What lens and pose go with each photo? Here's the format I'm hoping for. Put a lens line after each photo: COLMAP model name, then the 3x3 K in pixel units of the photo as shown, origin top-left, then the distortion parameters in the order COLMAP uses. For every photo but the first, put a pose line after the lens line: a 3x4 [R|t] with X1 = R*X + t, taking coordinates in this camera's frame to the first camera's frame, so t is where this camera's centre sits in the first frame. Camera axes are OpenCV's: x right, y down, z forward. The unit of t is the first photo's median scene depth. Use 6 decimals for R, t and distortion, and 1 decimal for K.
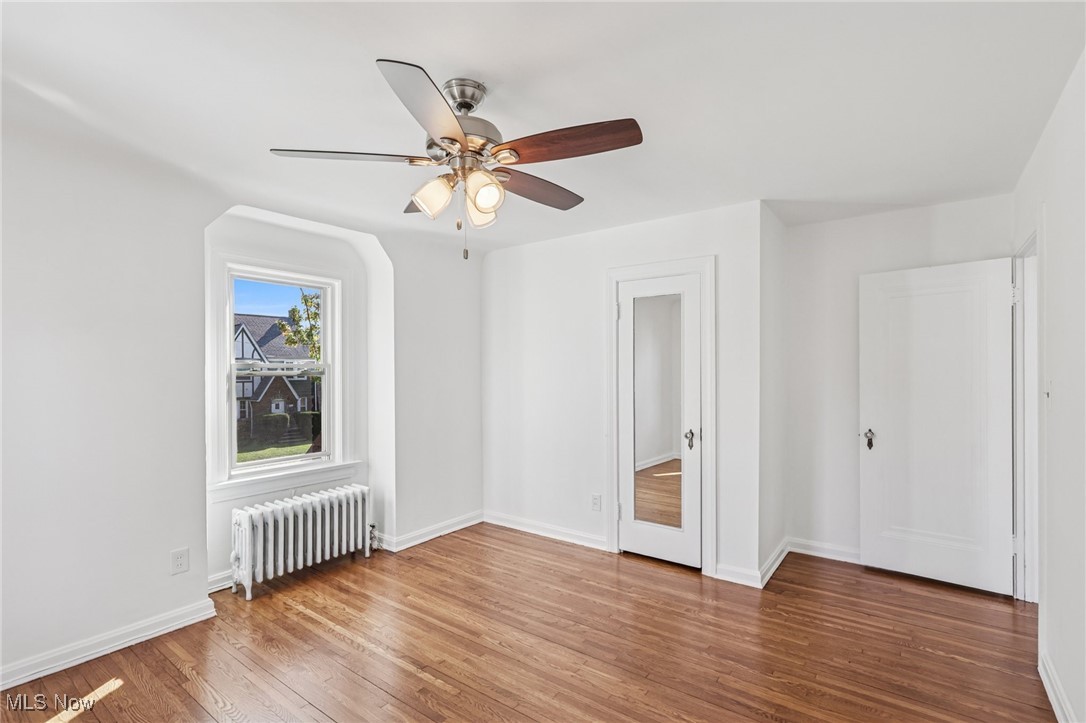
lens RADIAL K [[501.6, 0, 539.1], [0, 501.6, 363.9], [0, 0, 1]] dist [-0.004813, -0.000022]
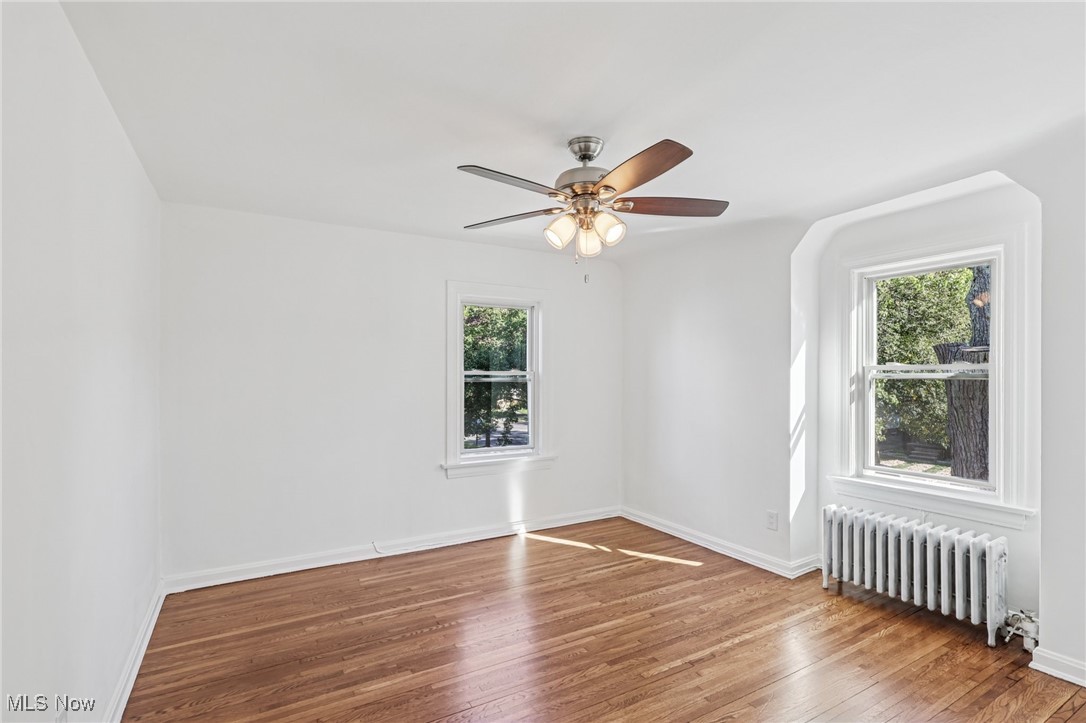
lens RADIAL K [[501.6, 0, 539.1], [0, 501.6, 370.1], [0, 0, 1]] dist [-0.004813, -0.000022]
pose [[-0.390440, -0.002060, -0.920626, 0.630451], [0.021015, 0.999717, -0.011150, 0.005194], [0.920388, -0.023700, -0.390286, 0.845117]]
